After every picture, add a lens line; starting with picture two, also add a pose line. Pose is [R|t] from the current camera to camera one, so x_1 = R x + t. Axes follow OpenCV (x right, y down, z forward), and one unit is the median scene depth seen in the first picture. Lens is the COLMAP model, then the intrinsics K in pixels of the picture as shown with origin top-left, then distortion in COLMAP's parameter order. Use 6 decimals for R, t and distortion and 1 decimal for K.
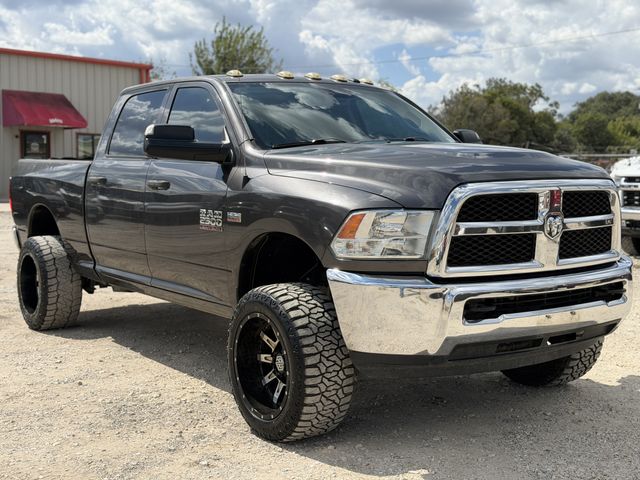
lens RADIAL K [[845.5, 0, 320.0], [0, 845.5, 240.0], [0, 0, 1]] dist [0.321699, 0.004766]
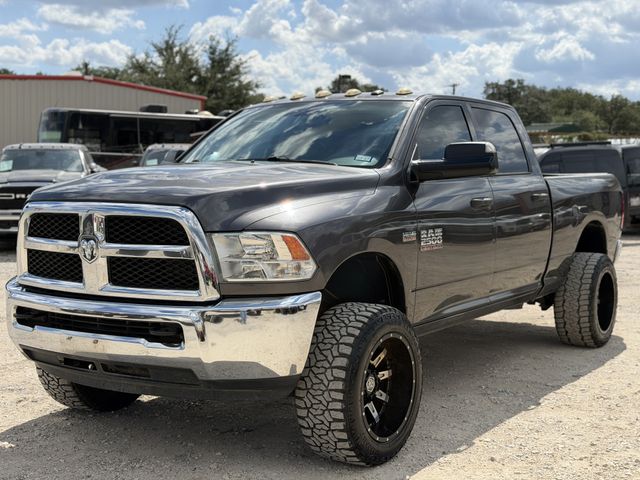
lens RADIAL K [[902.6, 0, 320.0], [0, 902.6, 240.0], [0, 0, 1]] dist [0.111646, -0.032766]
pose [[0.378459, 0.071134, -0.922881, 1.316369], [-0.089678, 0.995170, 0.039930, -0.090913], [0.921264, 0.067651, 0.383010, 0.843693]]
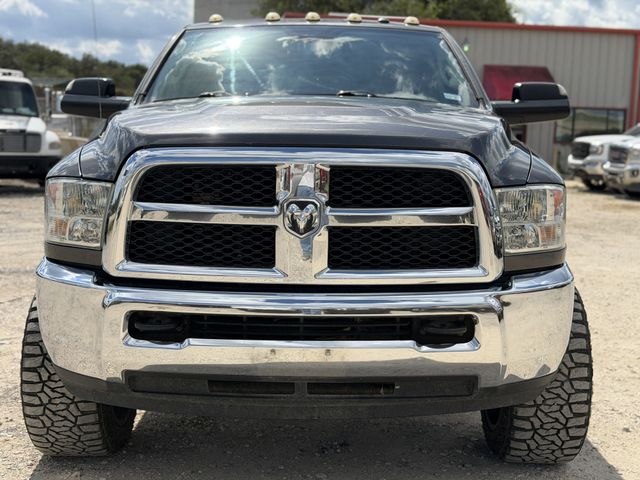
lens RADIAL K [[902.6, 0, 320.0], [0, 902.6, 240.0], [0, 0, 1]] dist [0.111646, -0.032766]
pose [[0.804181, 0.081690, -0.588744, 0.689559], [-0.070980, 0.996621, 0.041330, -0.028641], [0.590131, 0.008552, 0.807262, 0.447045]]
